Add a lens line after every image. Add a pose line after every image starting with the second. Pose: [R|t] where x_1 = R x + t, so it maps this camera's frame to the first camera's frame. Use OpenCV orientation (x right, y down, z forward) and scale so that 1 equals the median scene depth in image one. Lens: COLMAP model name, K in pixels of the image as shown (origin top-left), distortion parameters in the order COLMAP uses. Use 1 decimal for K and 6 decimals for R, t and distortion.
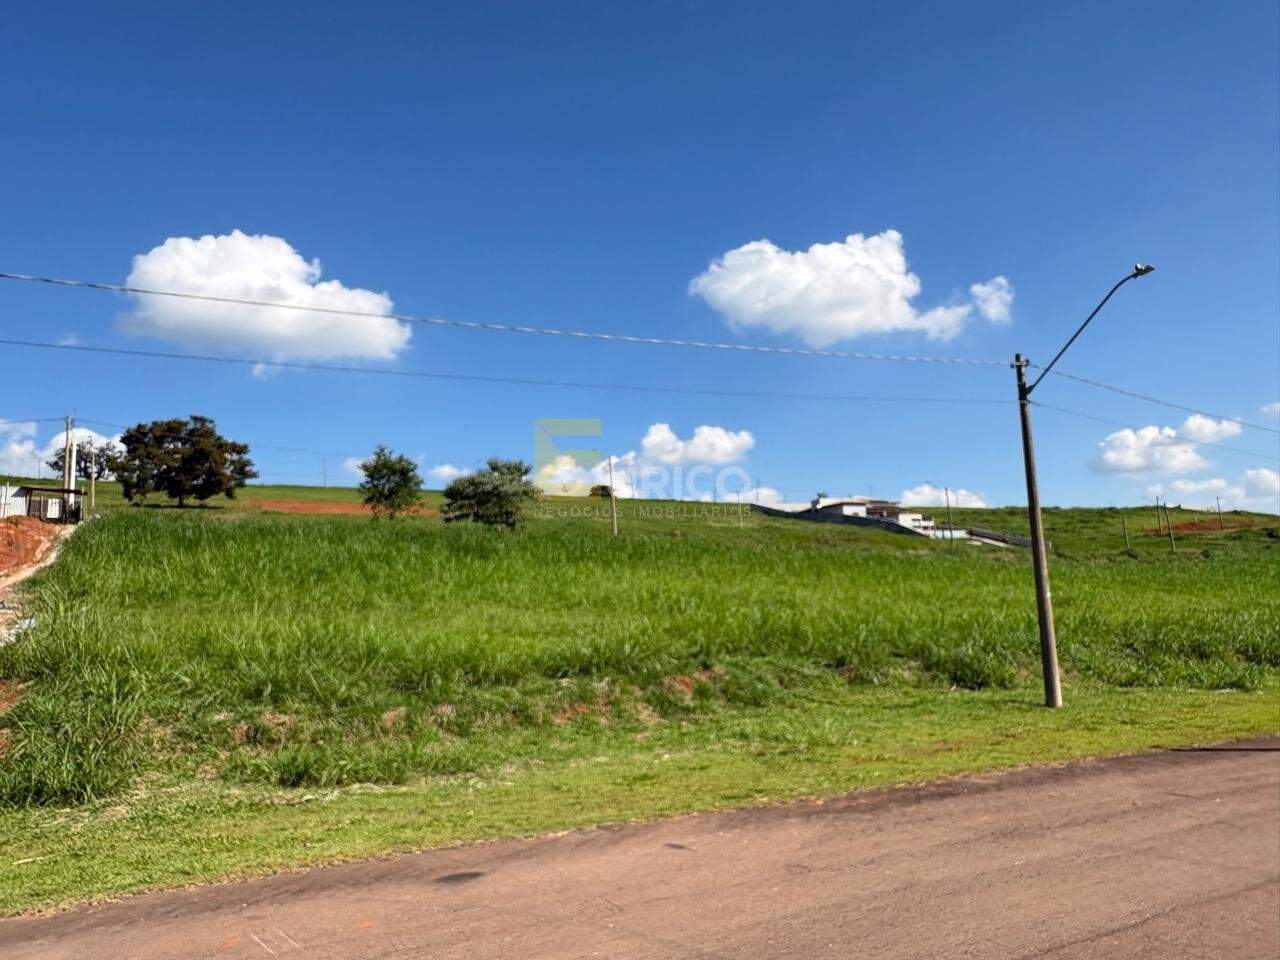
lens RADIAL K [[858.0, 0, 640.0], [0, 858.0, 480.0], [0, 0, 1]] dist [-0.000137, 0.004109]
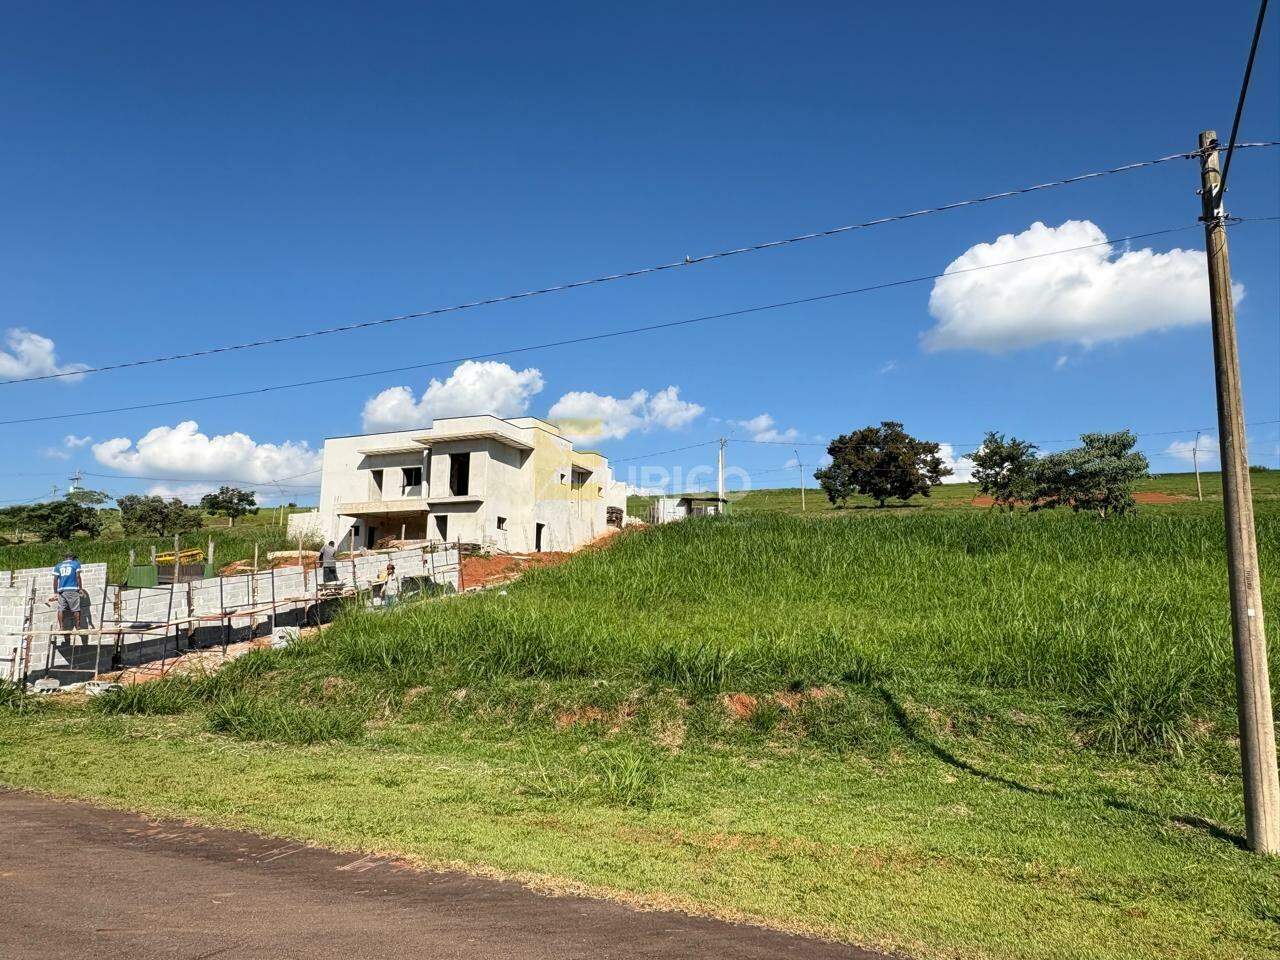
lens RADIAL K [[858.0, 0, 640.0], [0, 858.0, 480.0], [0, 0, 1]] dist [-0.000137, 0.004109]
pose [[0.640776, -0.073476, -0.764204, 0.424620], [0.076571, 0.996563, -0.031613, 0.033409], [0.763900, -0.038259, 0.644199, 0.292399]]
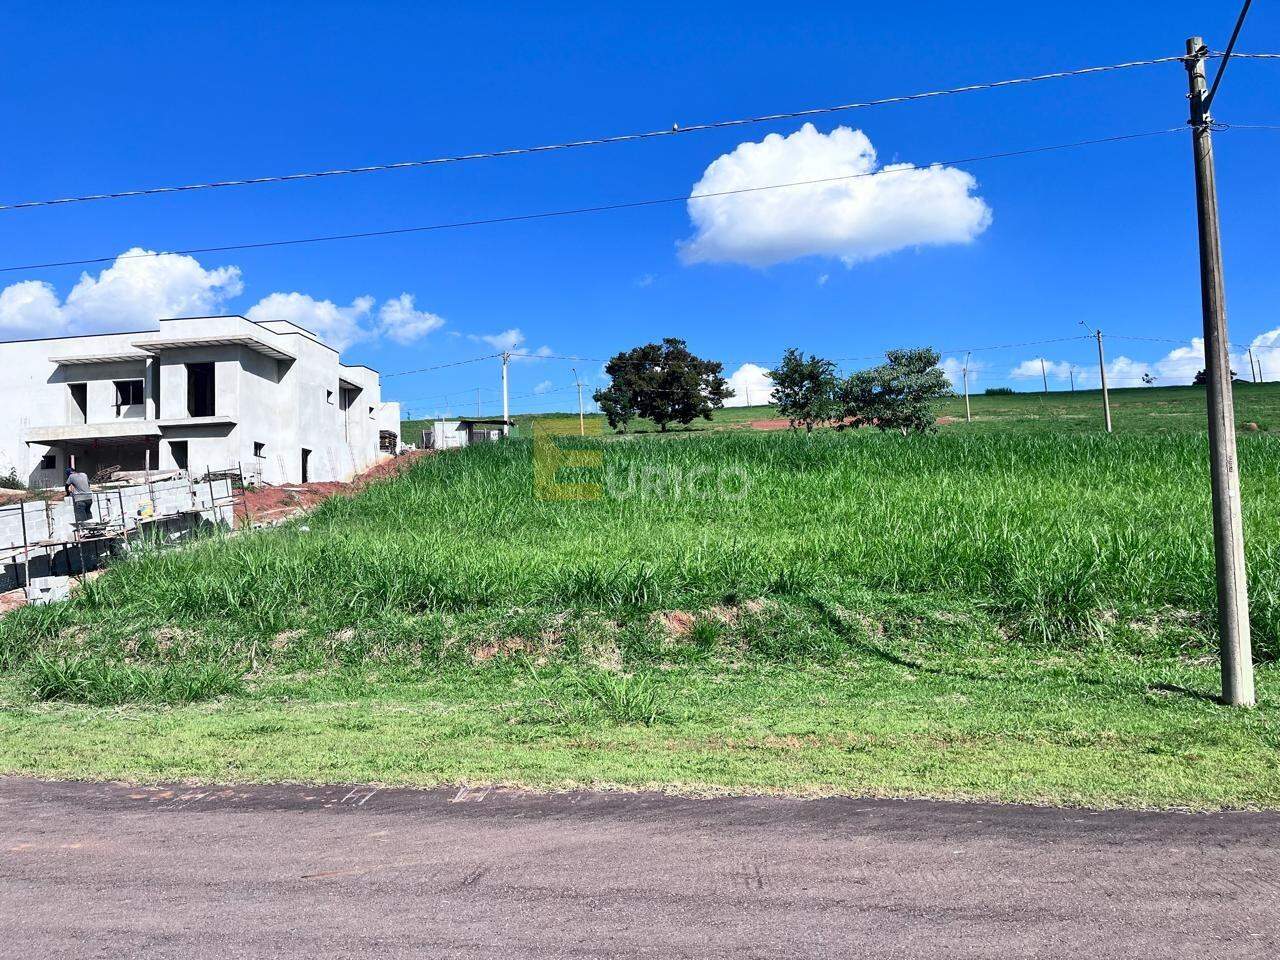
lens RADIAL K [[962.7, 0, 644.5], [0, 962.7, 479.5], [0, 0, 1]] dist [0.085665, -0.112180]
pose [[0.825740, -0.030901, -0.563203, 0.349442], [0.083633, 0.994169, 0.068073, 0.037178], [0.557816, -0.103313, 0.823510, 0.208311]]
